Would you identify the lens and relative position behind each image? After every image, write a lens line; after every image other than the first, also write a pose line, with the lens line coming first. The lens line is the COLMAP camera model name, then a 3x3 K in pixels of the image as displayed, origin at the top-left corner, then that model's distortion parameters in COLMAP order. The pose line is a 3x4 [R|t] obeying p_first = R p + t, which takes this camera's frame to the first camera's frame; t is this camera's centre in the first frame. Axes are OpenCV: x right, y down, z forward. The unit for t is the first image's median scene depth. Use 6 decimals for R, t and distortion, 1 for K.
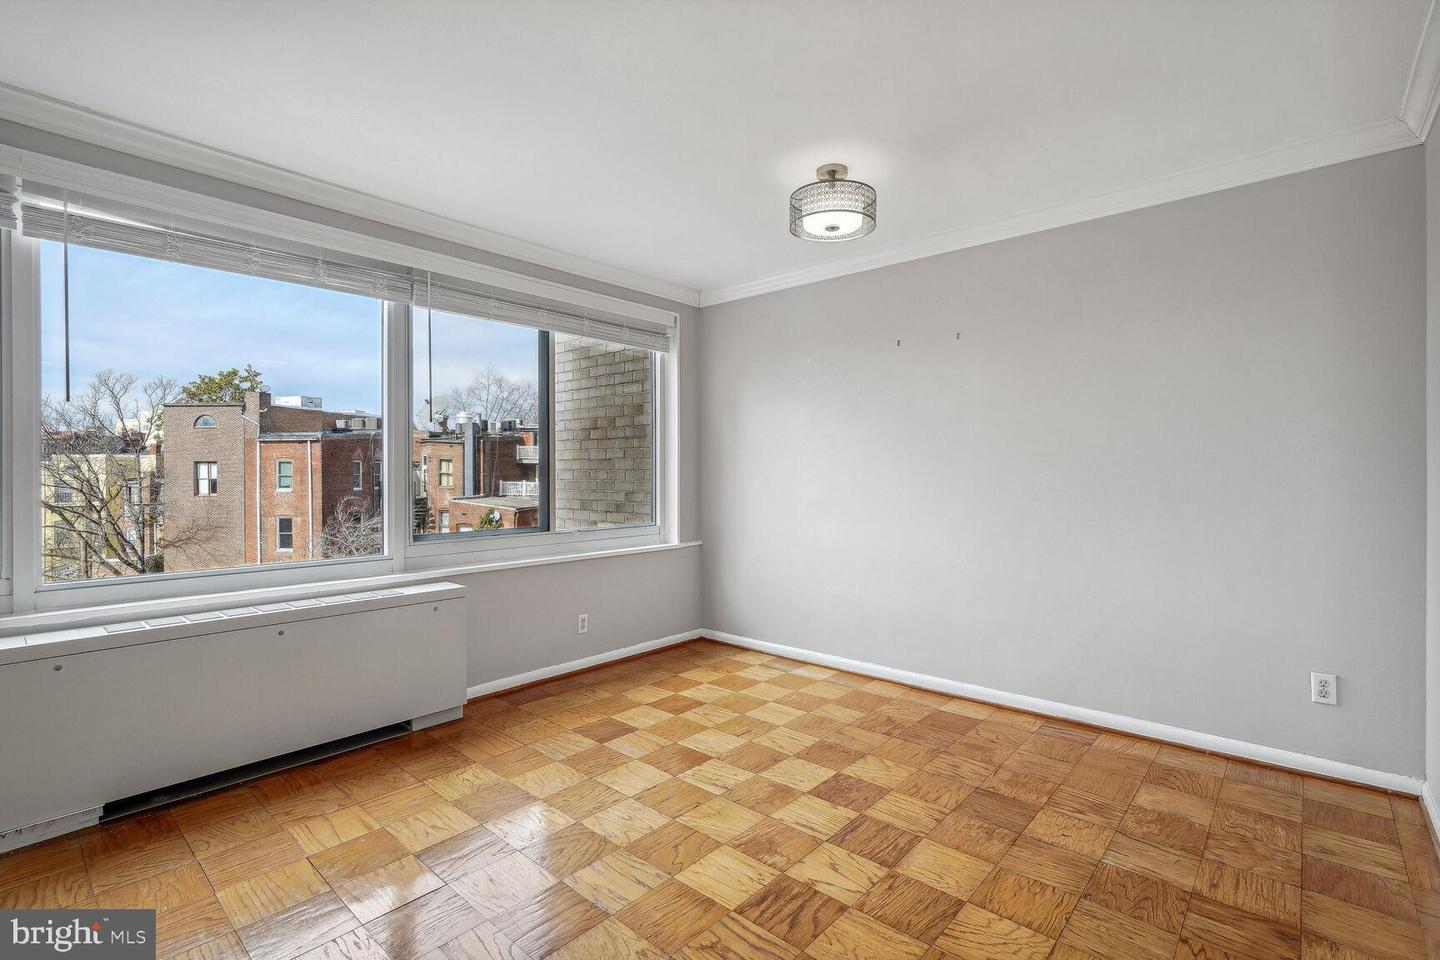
lens RADIAL K [[663.2, 0, 717.3], [0, 663.2, 476.2], [0, 0, 1]] dist [-0.002587, 0.000344]
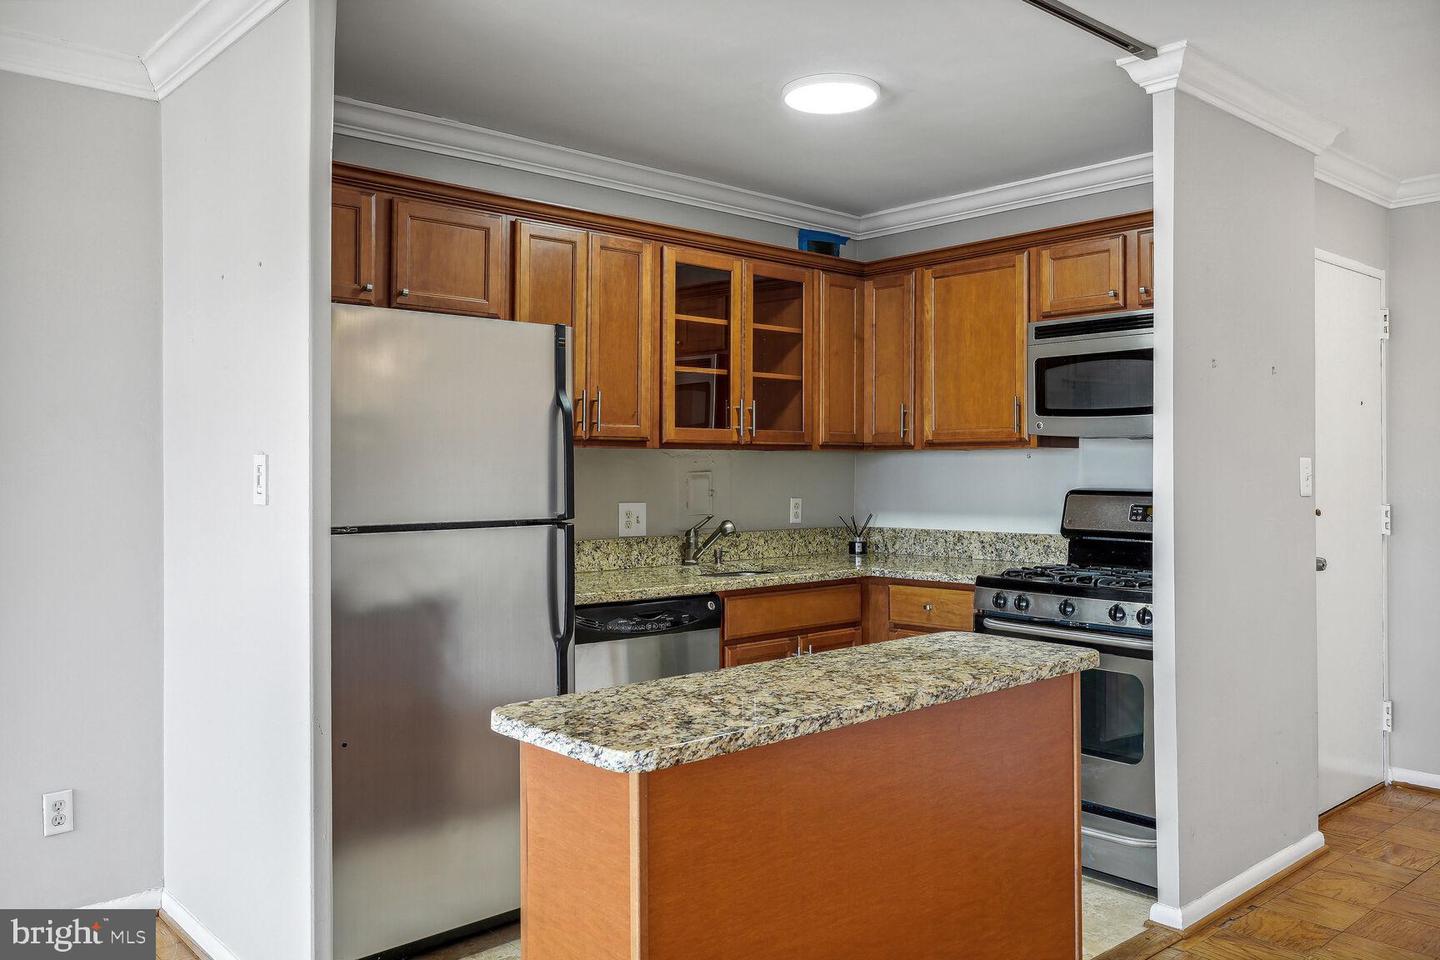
lens RADIAL K [[1122.9, 0, 747.0], [0, 1122.9, 460.9], [0, 0, 1]] dist [-0.004129, -0.003127]
pose [[0.099073, 0.003826, 0.995073, -0.014473], [0.005370, 0.999976, -0.004380, -0.003333], [-0.995066, 0.005777, 0.099050, 0.009719]]
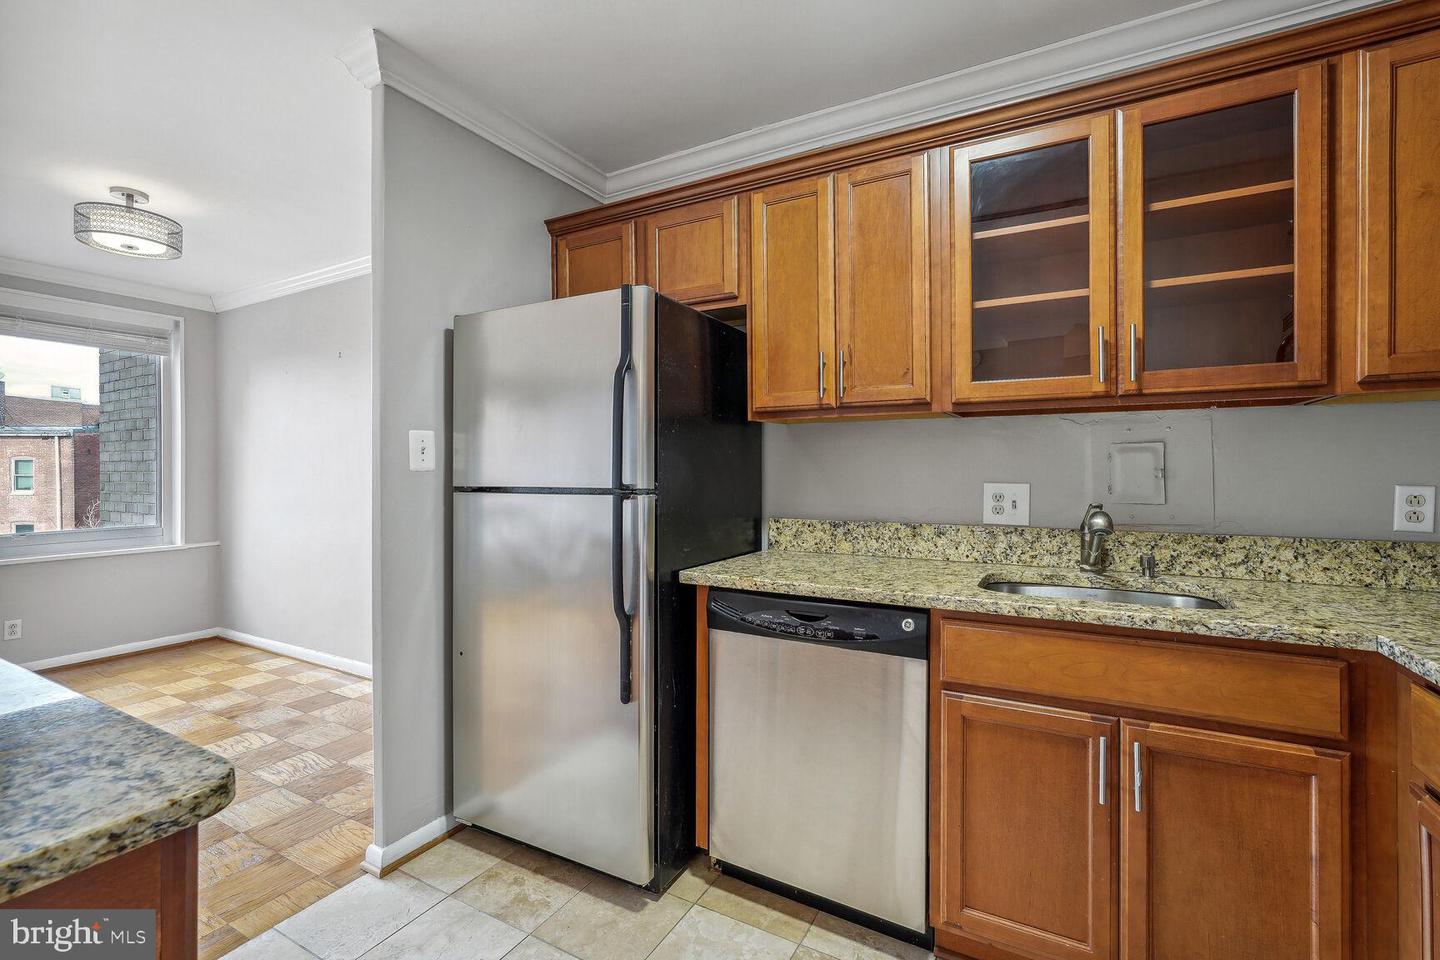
lens RADIAL K [[645.8, 0, 715.3], [0, 645.8, 471.1], [0, 0, 1]] dist [-0.020122, 0.008811]
pose [[0.978392, -0.002928, 0.206736, 0.065812], [0.003800, 0.999985, -0.003820, -0.000451], [-0.206722, 0.004523, 0.978389, -0.014827]]
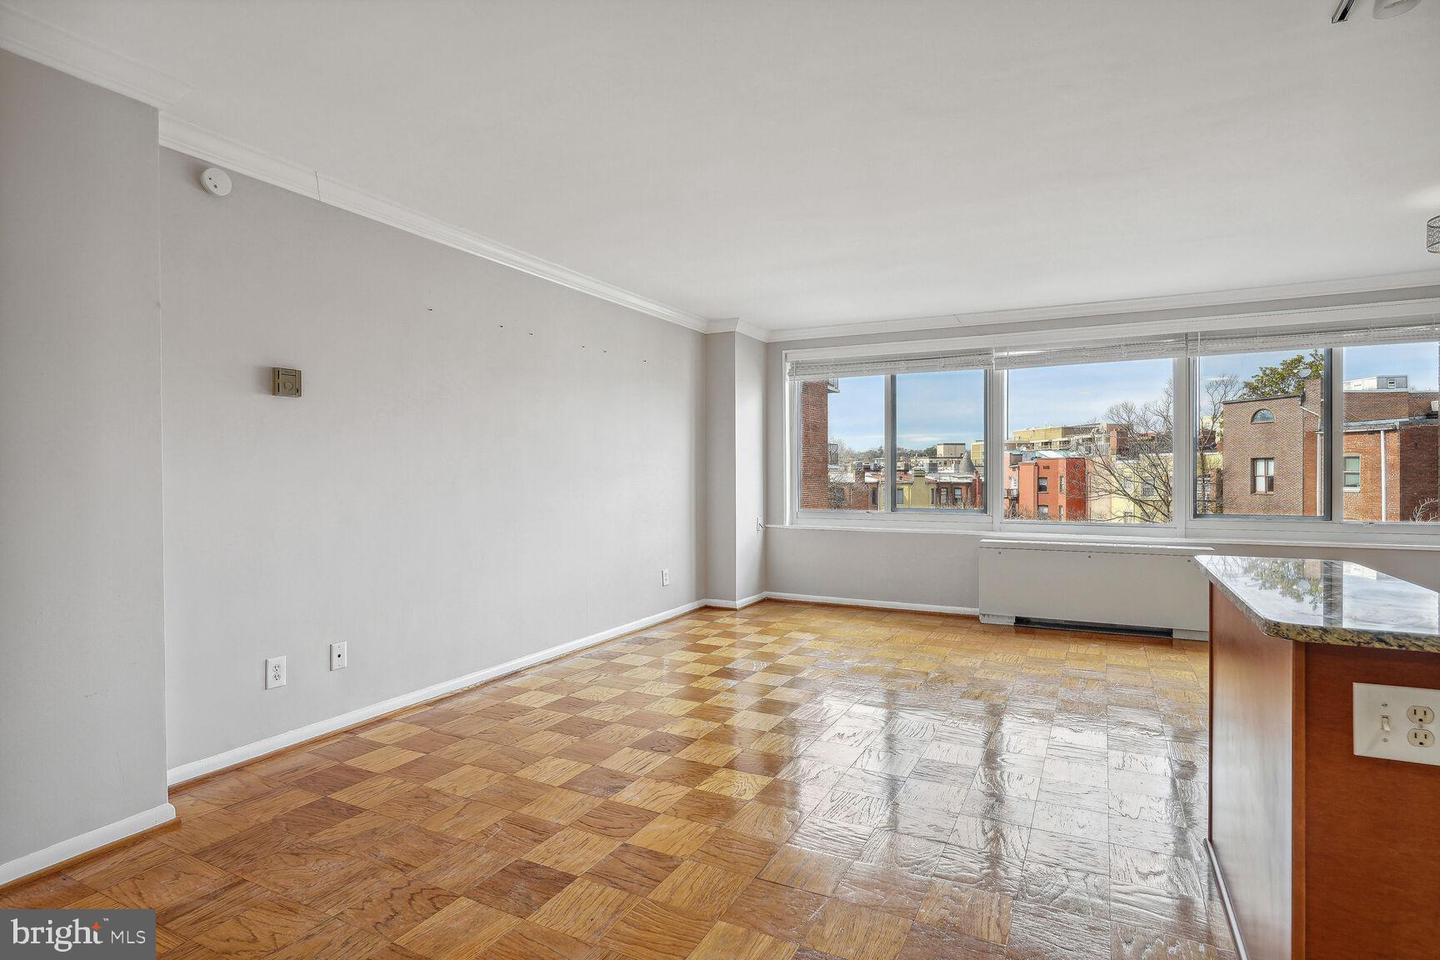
lens RADIAL K [[744.0, 0, 711.6], [0, 744.0, 480.0], [0, 0, 1]] dist [0.001054, -0.000706]
pose [[0.244471, 0.008944, -0.969615, 0.078113], [-0.000300, 0.999958, 0.009148, 0.000121], [0.969657, -0.001946, 0.244464, -0.038440]]
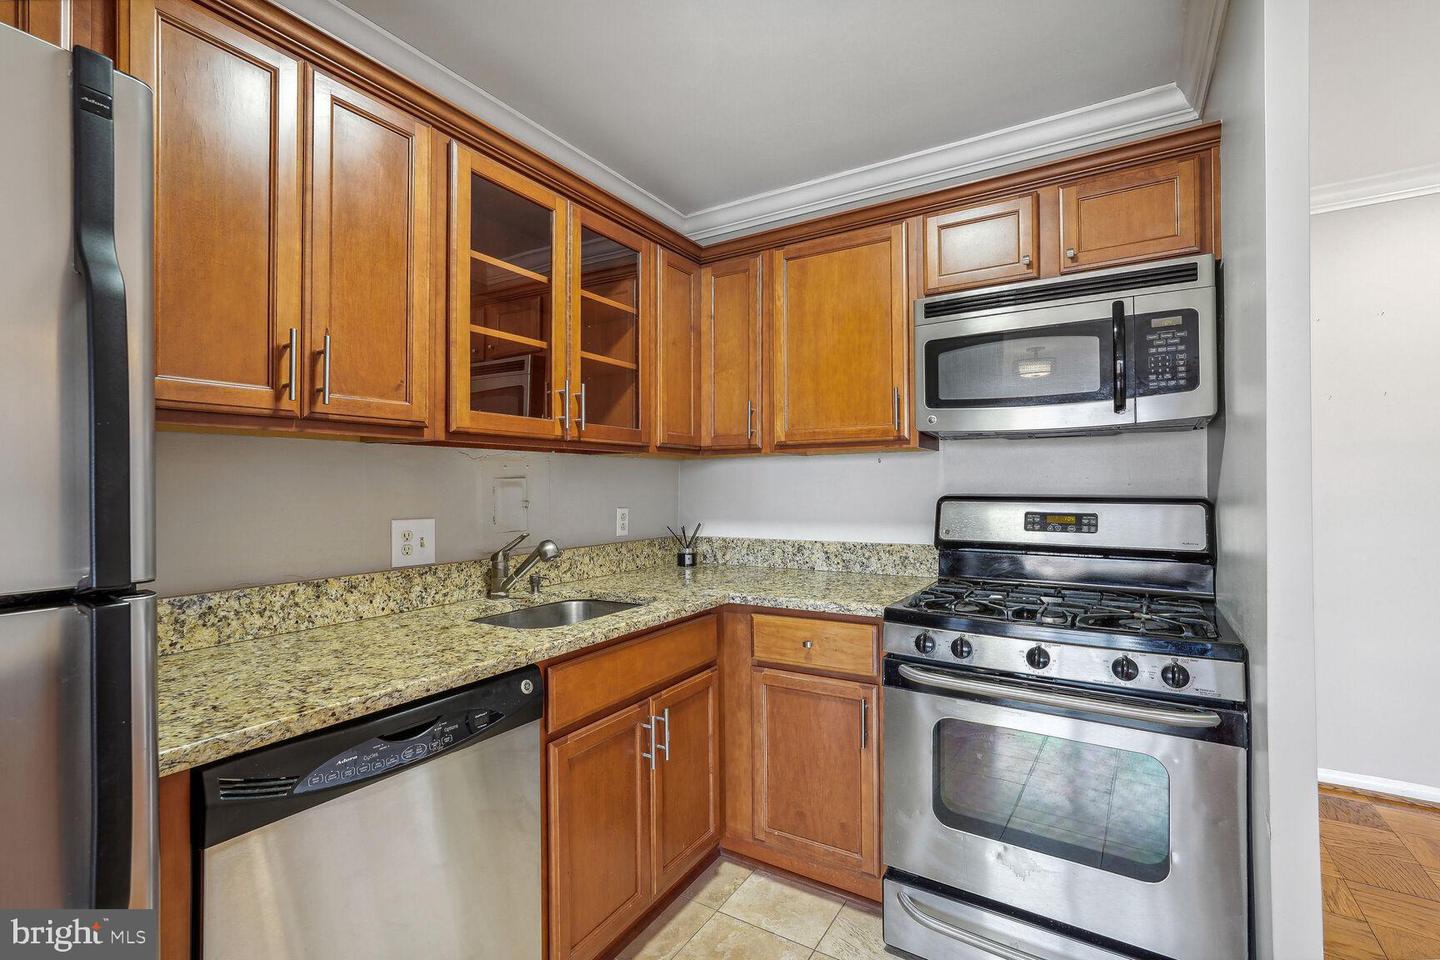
lens RADIAL K [[644.9, 0, 720.0], [0, 644.9, 480.0], [0, 0, 1]] dist [-0.004483, 0.000021]
pose [[-0.160731, 0.006273, 0.986978, 0.048652], [0.010689, 0.999932, -0.004615, -0.002085], [-0.986940, 0.009808, -0.160788, 0.018034]]
